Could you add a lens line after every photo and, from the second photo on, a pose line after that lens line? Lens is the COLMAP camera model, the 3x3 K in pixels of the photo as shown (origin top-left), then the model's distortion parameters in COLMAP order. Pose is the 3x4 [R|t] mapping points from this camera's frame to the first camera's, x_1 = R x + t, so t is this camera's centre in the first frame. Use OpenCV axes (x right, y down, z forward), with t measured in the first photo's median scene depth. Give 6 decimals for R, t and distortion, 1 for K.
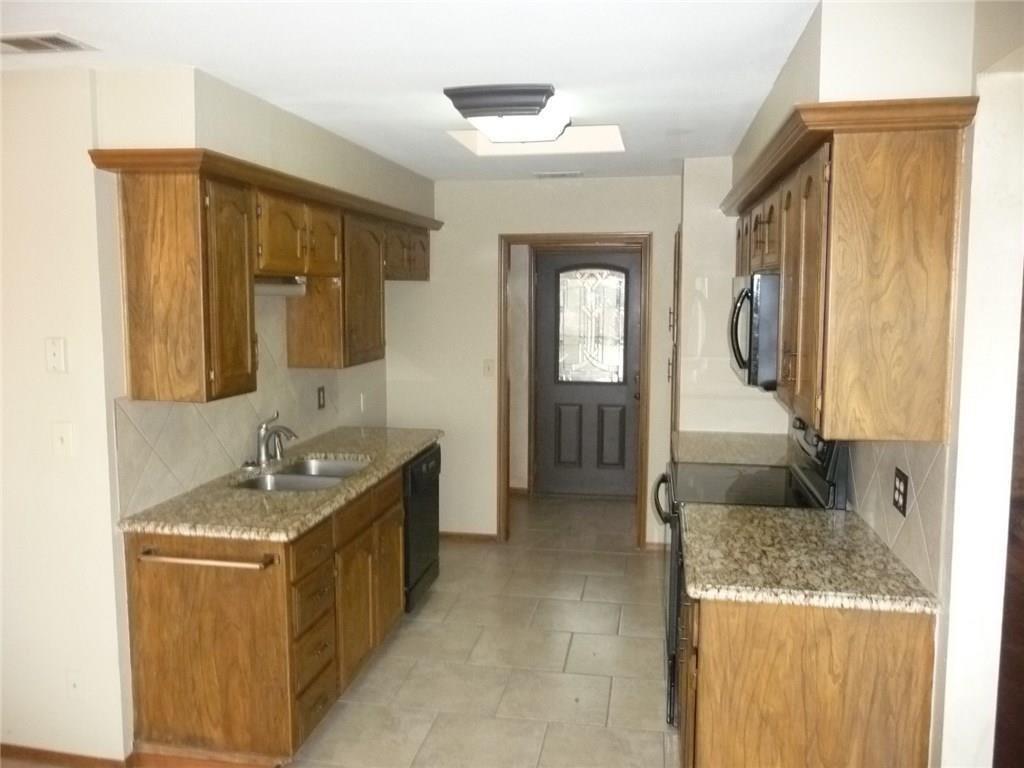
lens RADIAL K [[853.8, 0, 512.0], [0, 853.8, 384.0], [0, 0, 1]] dist [-0.037275, 0.001892]
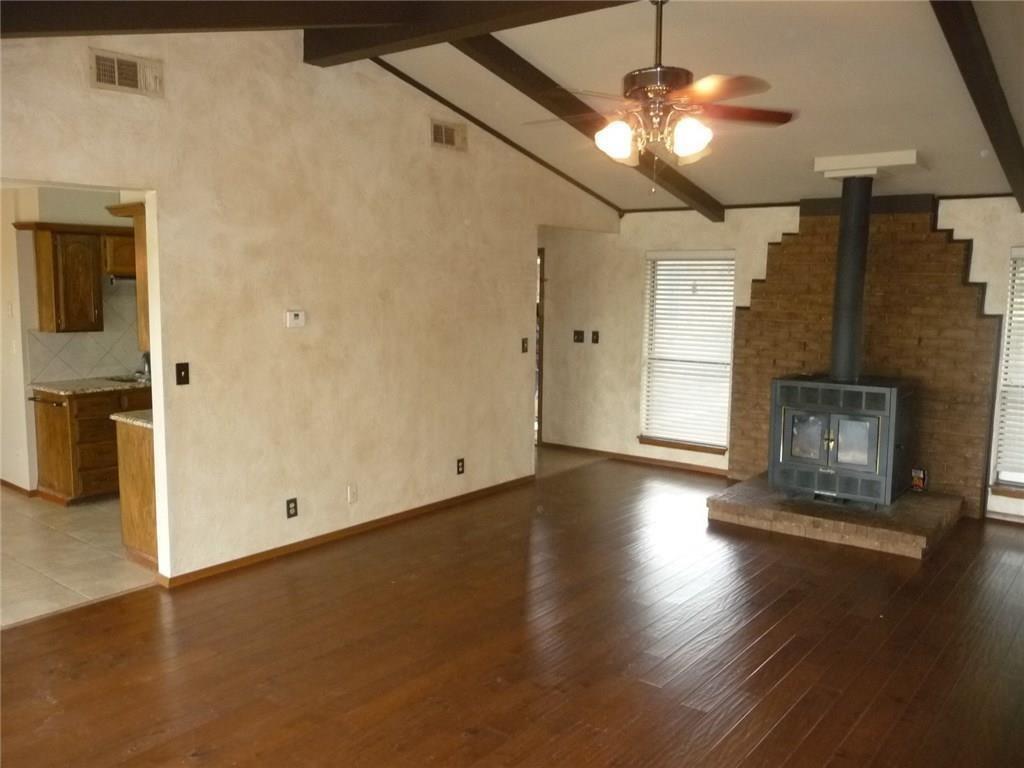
lens RADIAL K [[853.8, 0, 512.0], [0, 853.8, 384.0], [0, 0, 1]] dist [-0.037275, 0.001892]
pose [[0.880972, 0.066332, -0.468497, 1.762341], [-0.062213, 0.997767, 0.024282, 0.027505], [0.469061, 0.007755, 0.883132, -0.400956]]
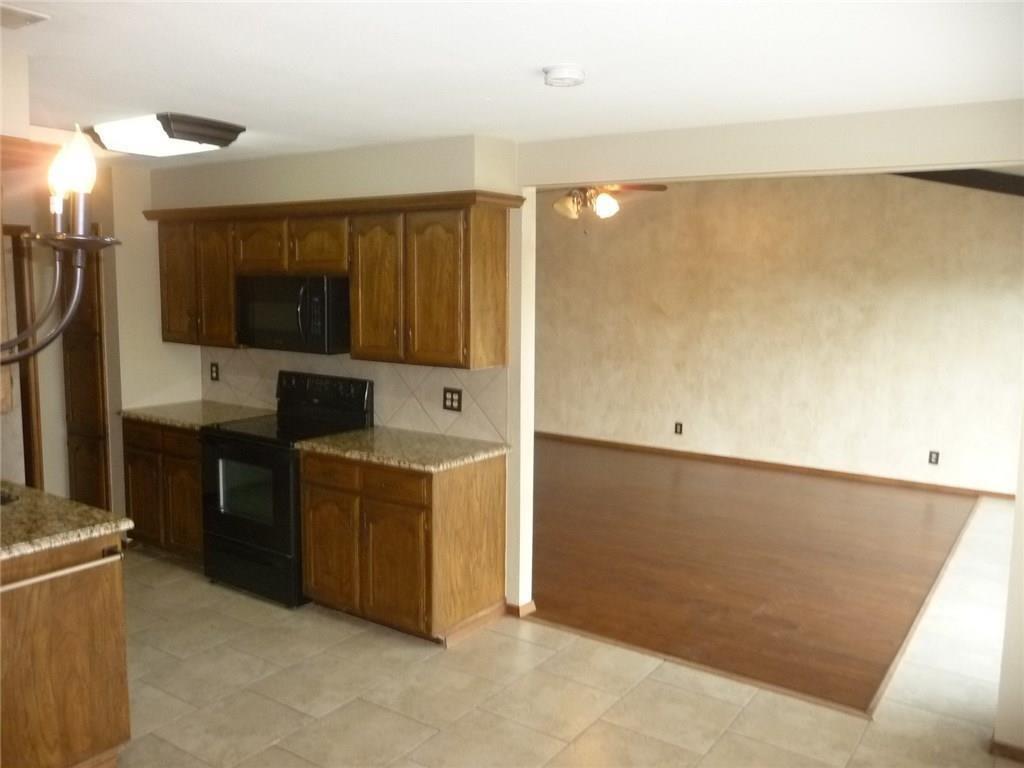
lens RADIAL K [[853.8, 0, 512.0], [0, 853.8, 384.0], [0, 0, 1]] dist [-0.037275, 0.001892]
pose [[0.394435, -0.103498, 0.913077, -0.994414], [0.088065, 0.993321, 0.074551, -0.028602], [-0.914694, 0.051005, 0.400915, 0.133748]]
